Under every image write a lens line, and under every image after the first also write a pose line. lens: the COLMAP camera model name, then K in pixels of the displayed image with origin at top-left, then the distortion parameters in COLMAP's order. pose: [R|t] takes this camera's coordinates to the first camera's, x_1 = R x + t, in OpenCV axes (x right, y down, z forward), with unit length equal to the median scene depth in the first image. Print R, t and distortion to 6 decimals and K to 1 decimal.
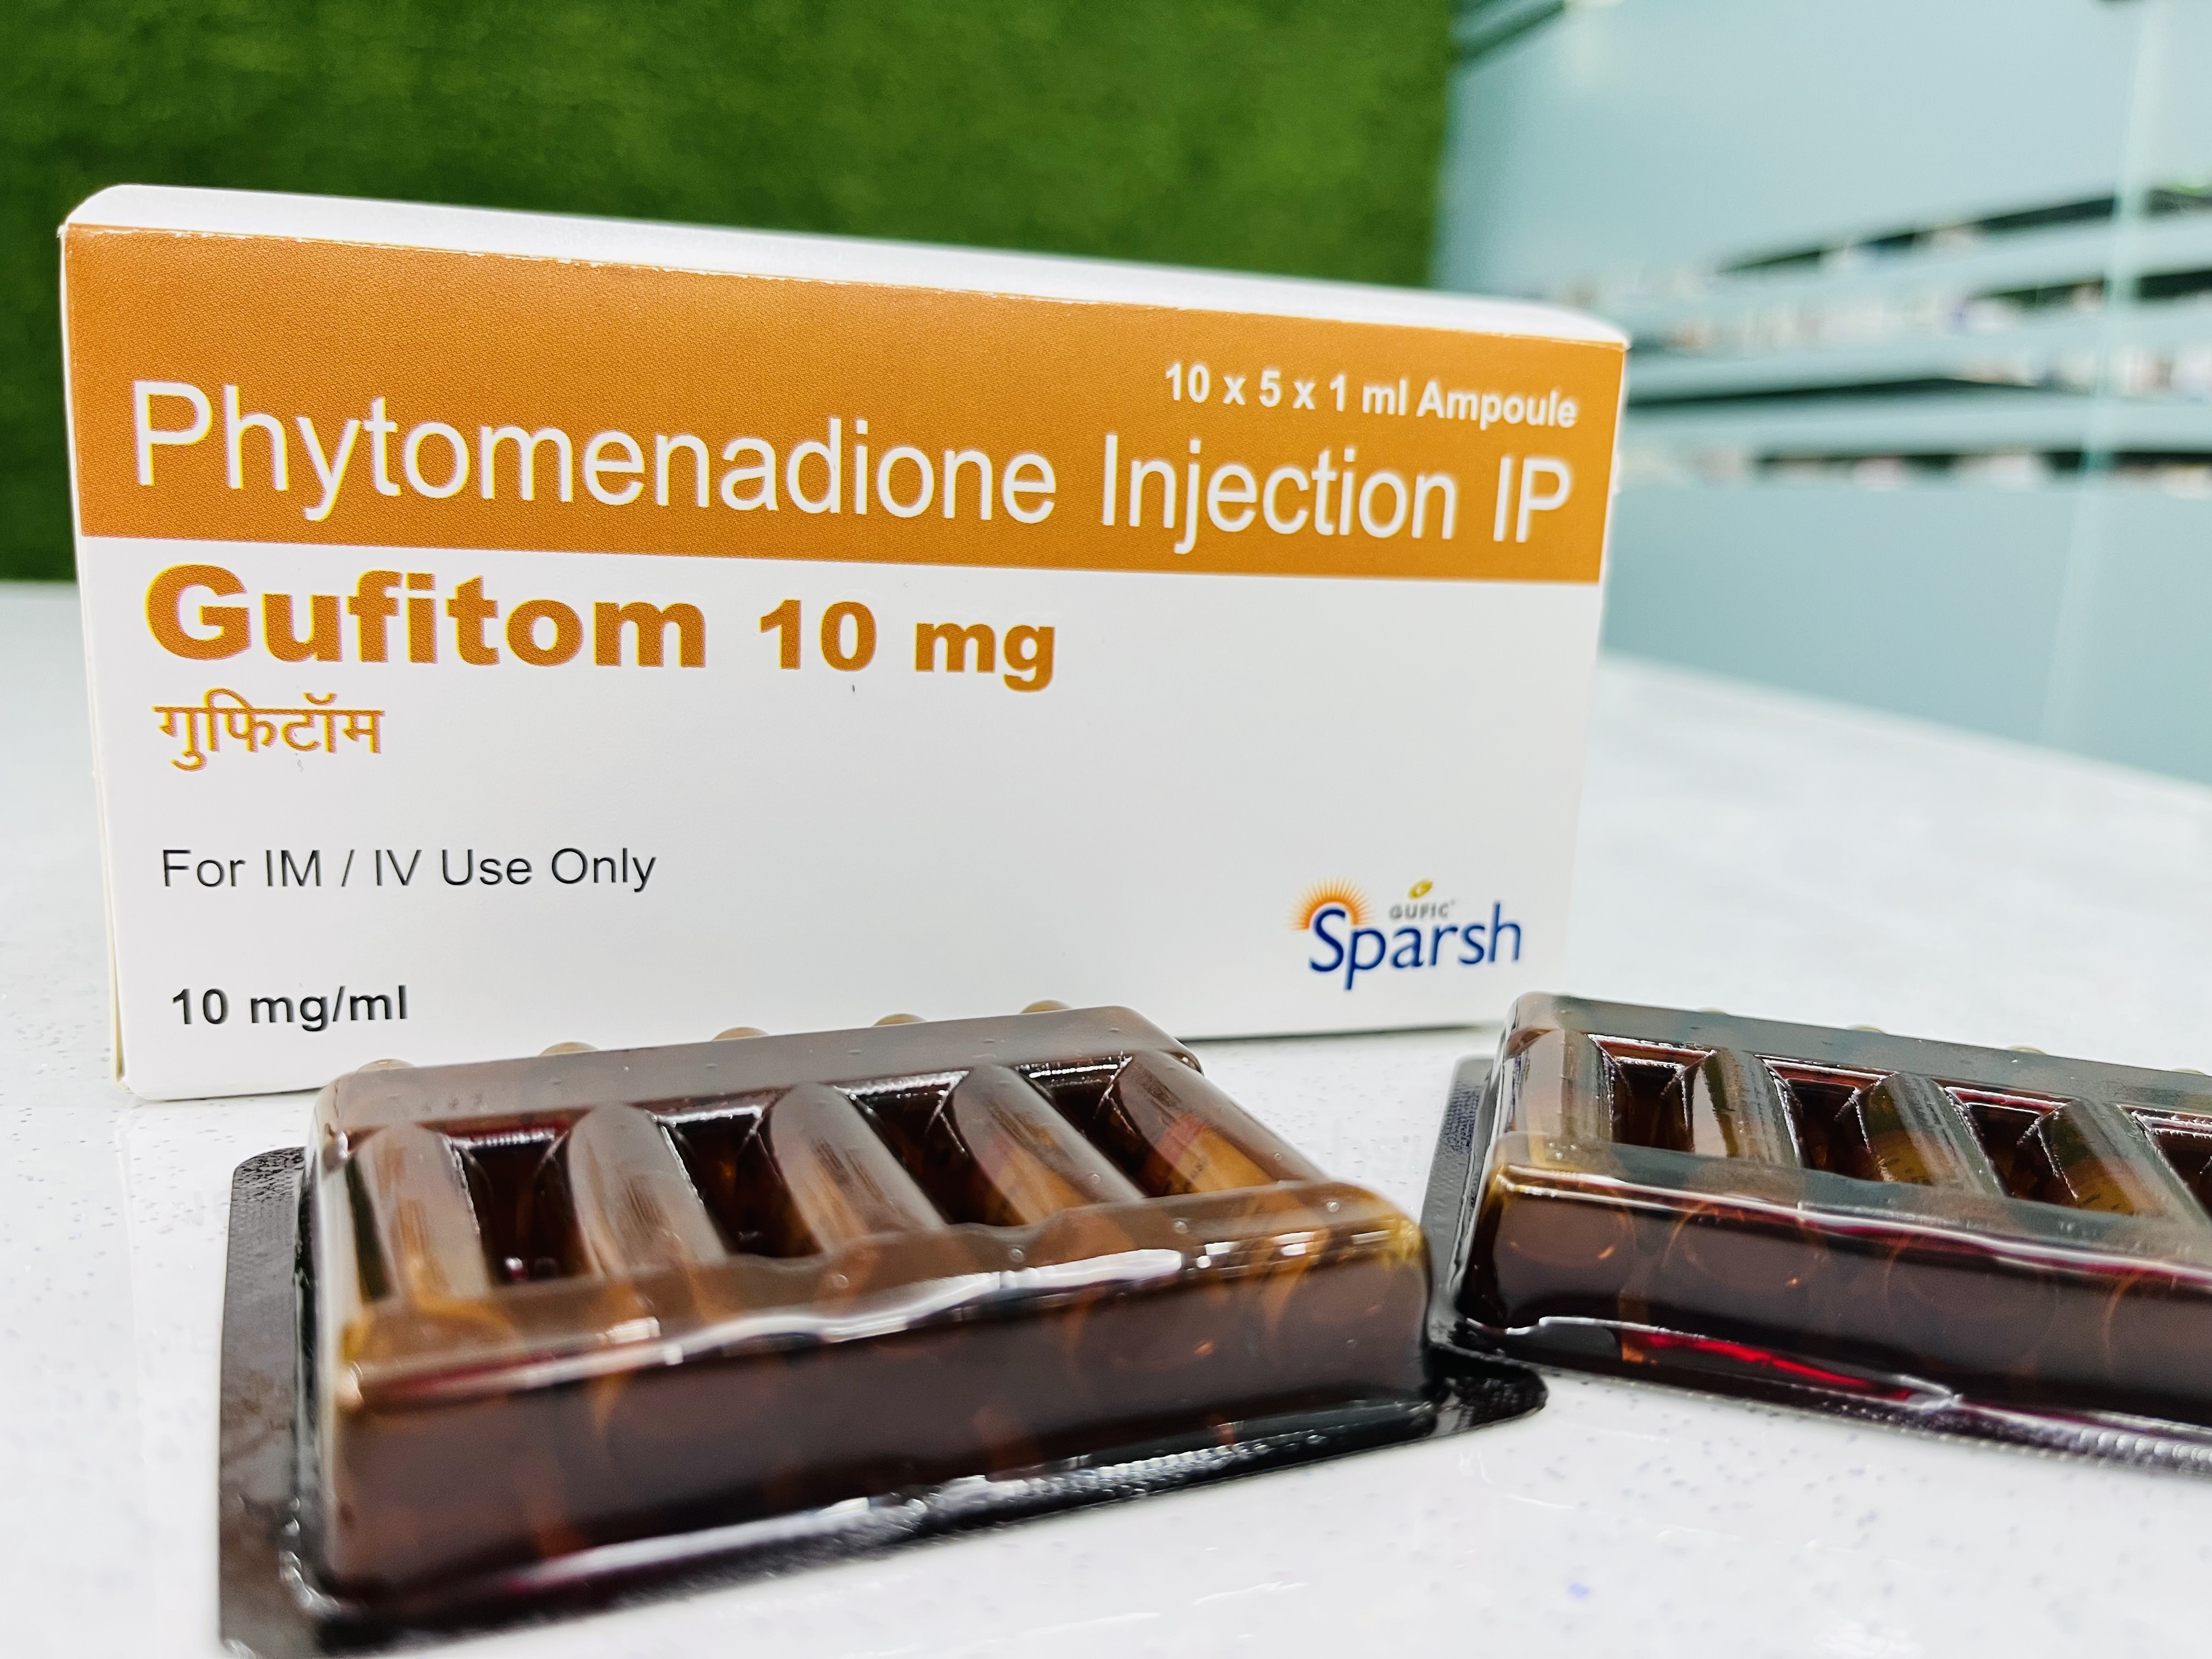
lens RADIAL K [[1720.7, 0, 1096.4], [0, 1720.7, 806.0], [0, 0, 1]] dist [0.014155, -0.050460]
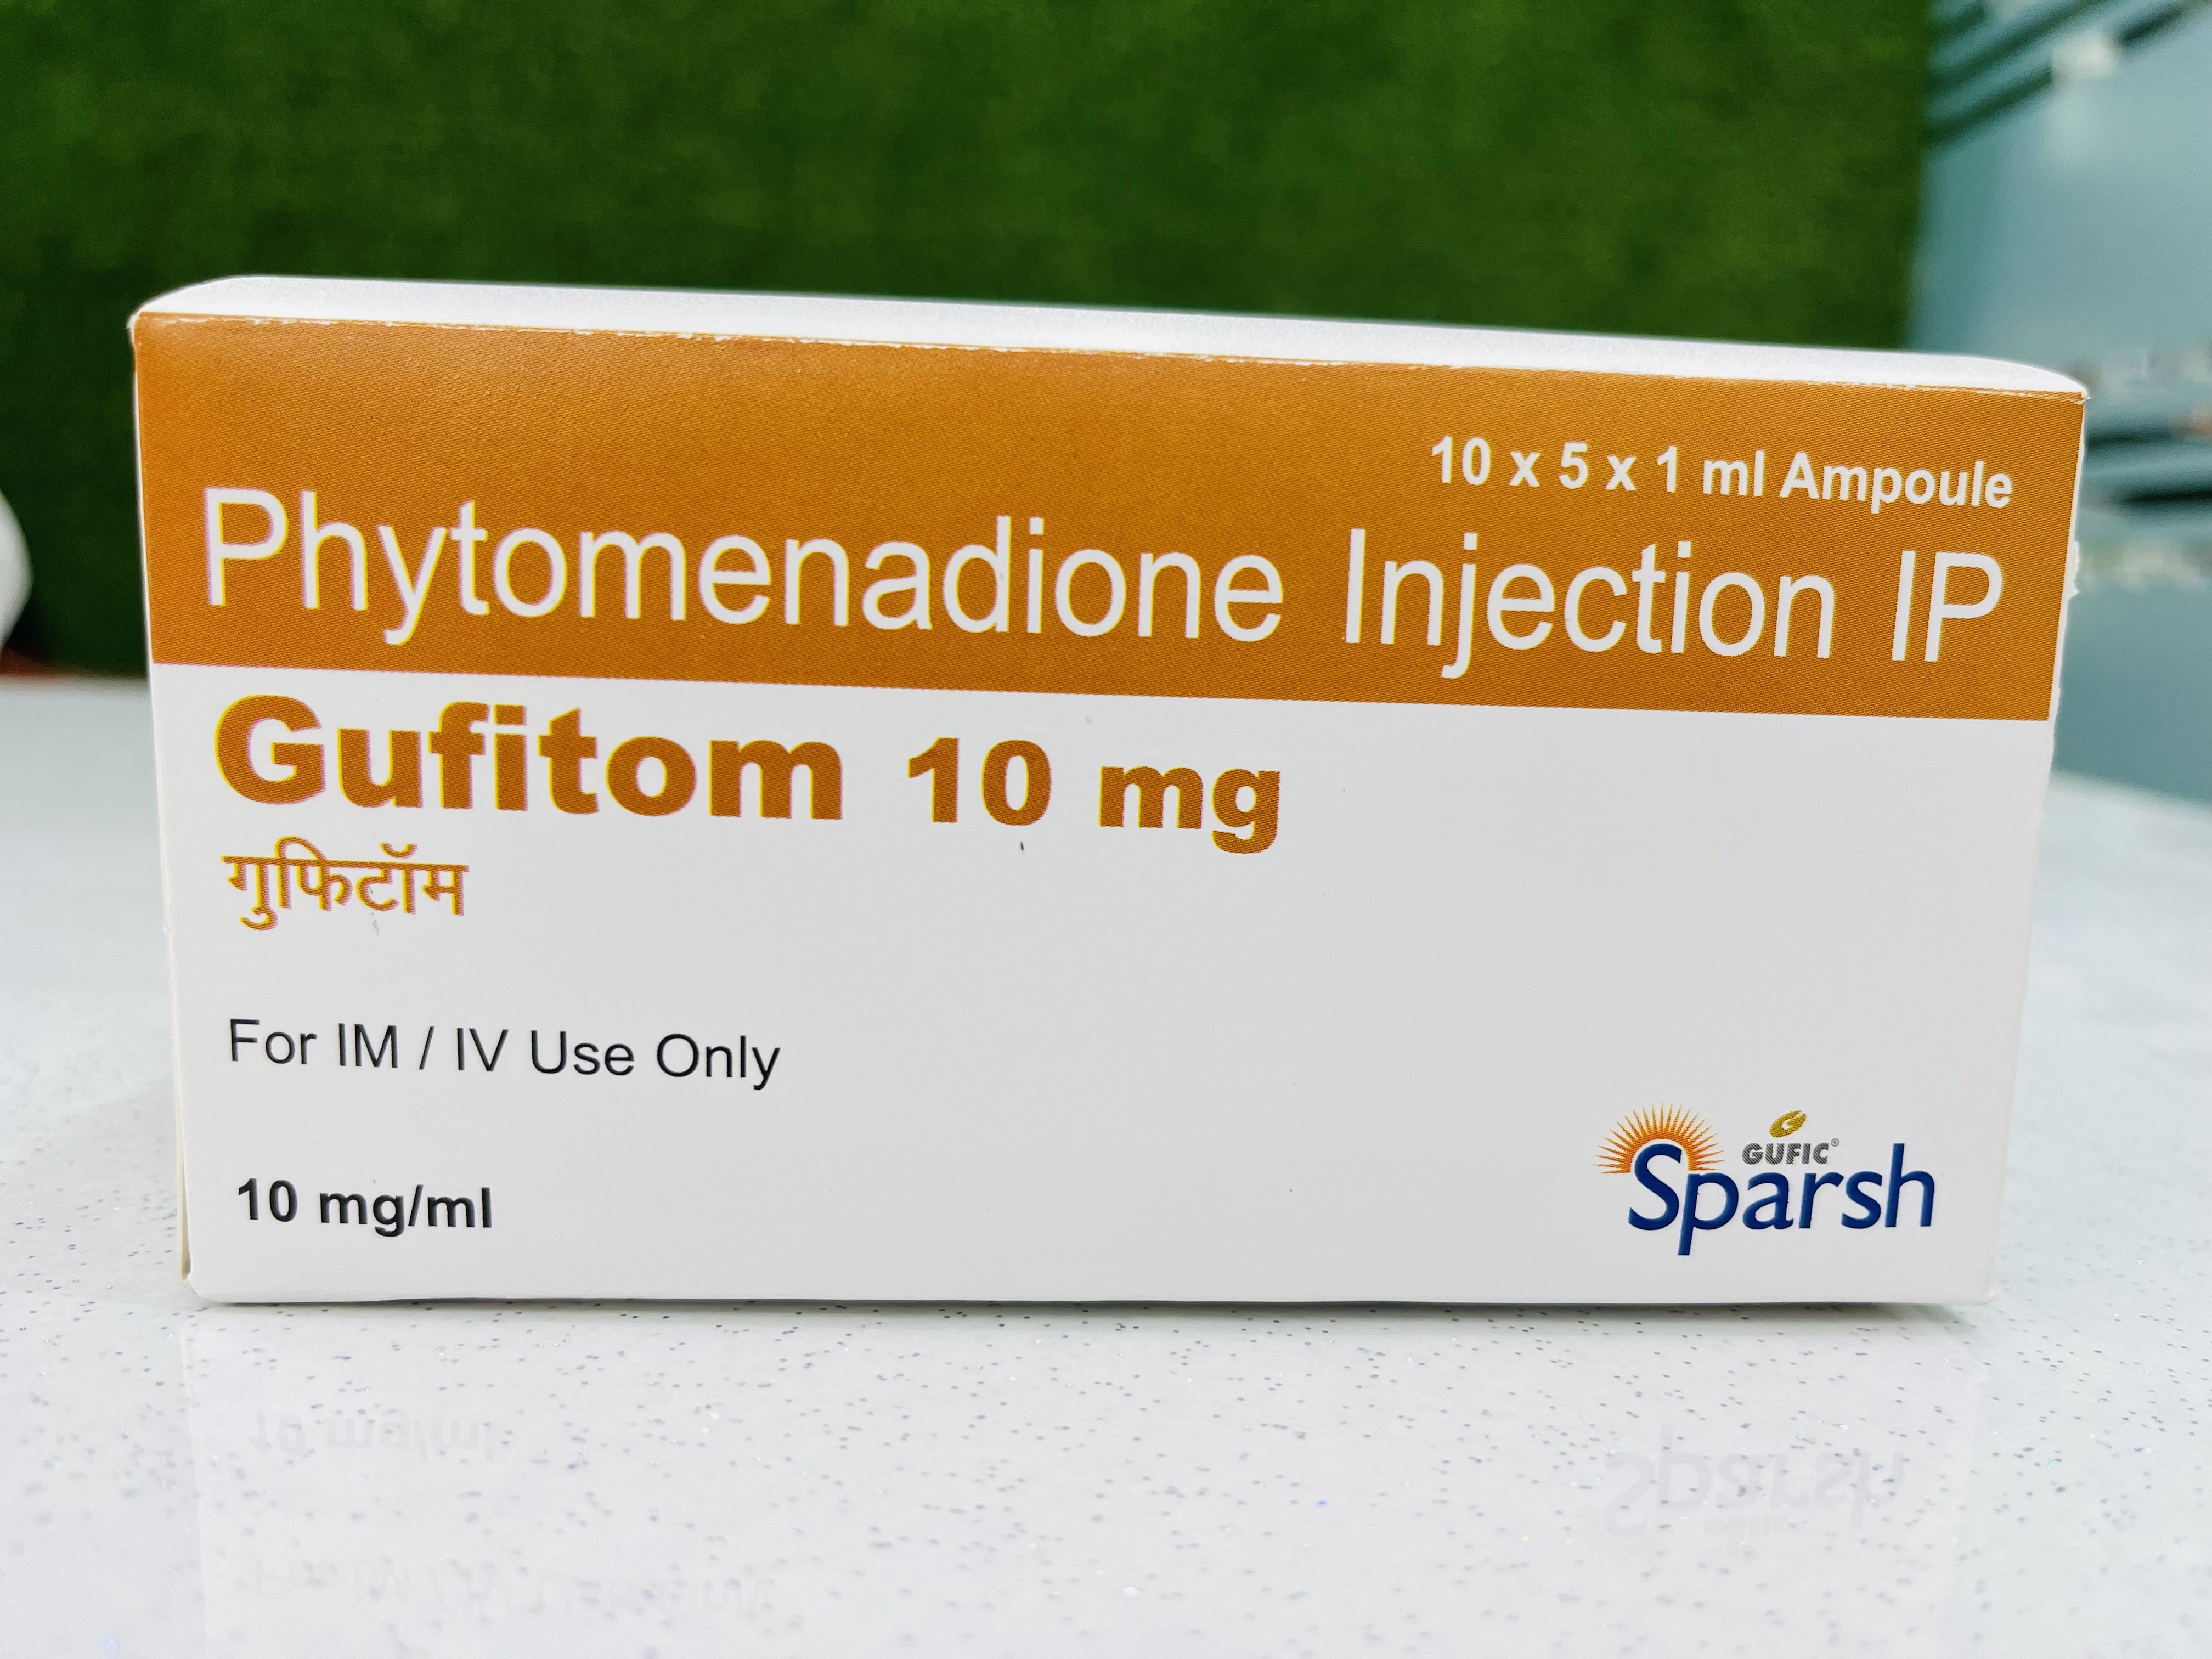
lens RADIAL K [[1720.7, 0, 1121.8], [0, 1720.7, 824.9], [0, 0, 1]] dist [0.014155, -0.050460]
pose [[0.972905, 0.019278, -0.230402, 0.090726], [-0.031475, 0.998284, -0.049381, -0.041204], [0.229054, 0.055295, 0.971842, 0.231339]]
